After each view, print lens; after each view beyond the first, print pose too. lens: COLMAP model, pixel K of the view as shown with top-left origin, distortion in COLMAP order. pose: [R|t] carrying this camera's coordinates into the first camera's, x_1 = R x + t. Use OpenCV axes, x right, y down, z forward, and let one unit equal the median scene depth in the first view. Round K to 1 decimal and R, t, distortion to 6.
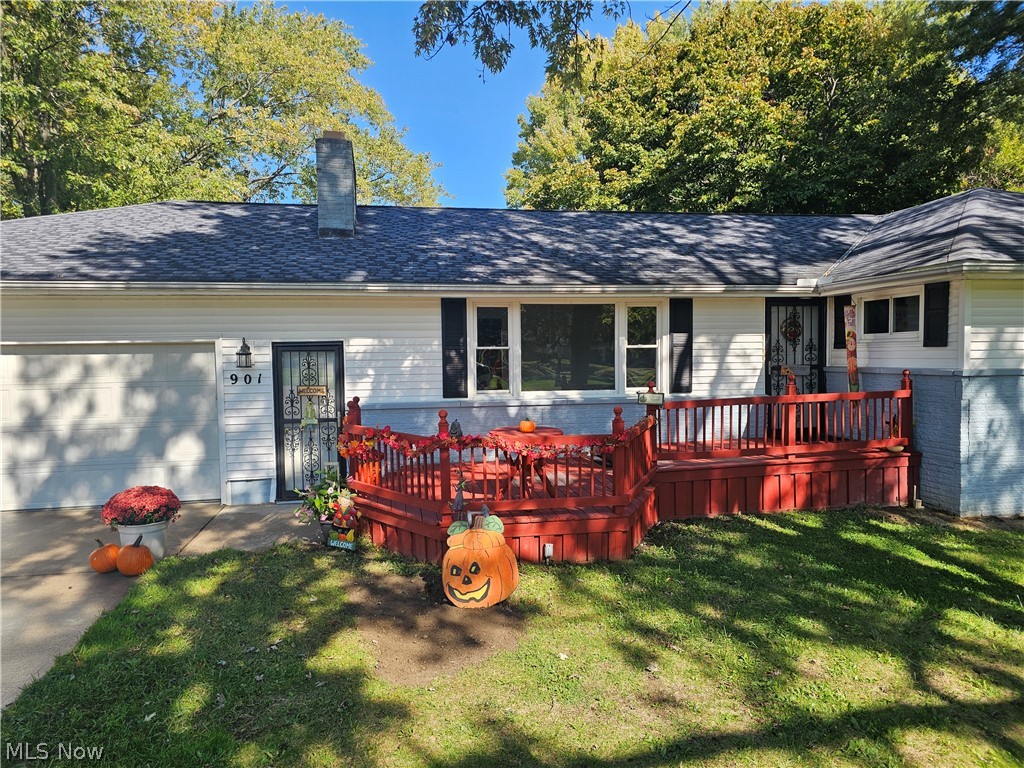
lens RADIAL K [[693.8, 0, 511.6], [0, 693.8, 381.8], [0, 0, 1]] dist [0.012337, -0.003040]
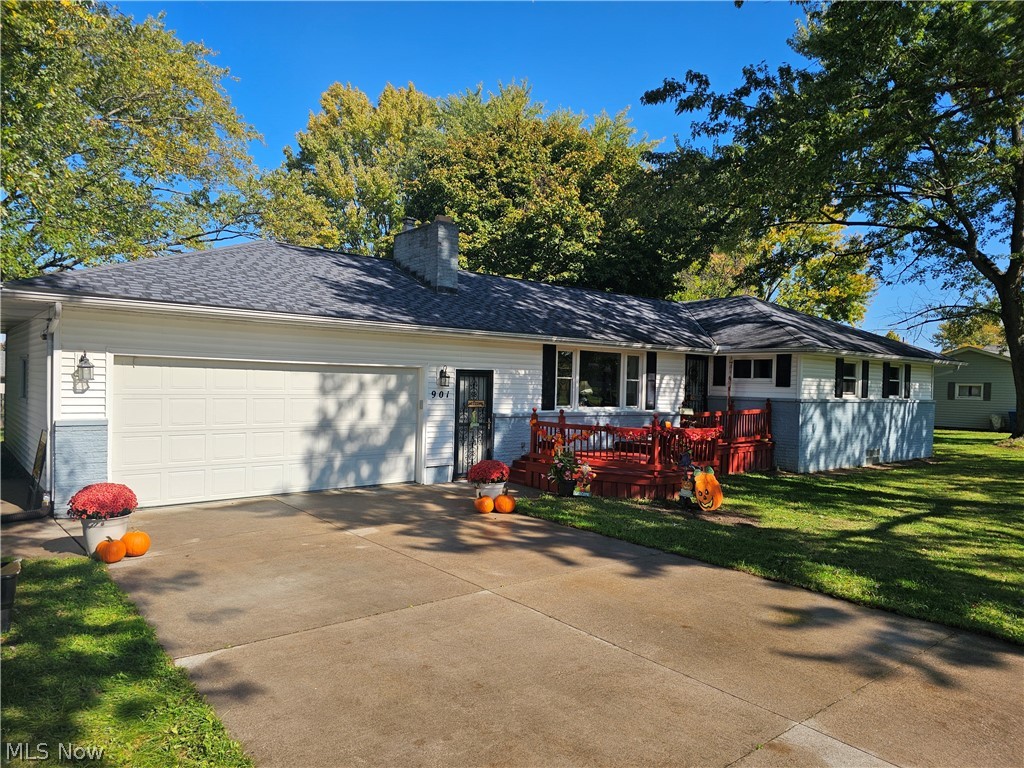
lens RADIAL K [[693.8, 0, 513.2], [0, 693.8, 391.2], [0, 0, 1]] dist [0.012337, -0.003040]
pose [[0.860178, 0.026077, 0.509326, -0.937992], [-0.014943, 0.999552, -0.025940, 0.022158], [-0.509774, 0.014702, 0.860182, -0.275951]]
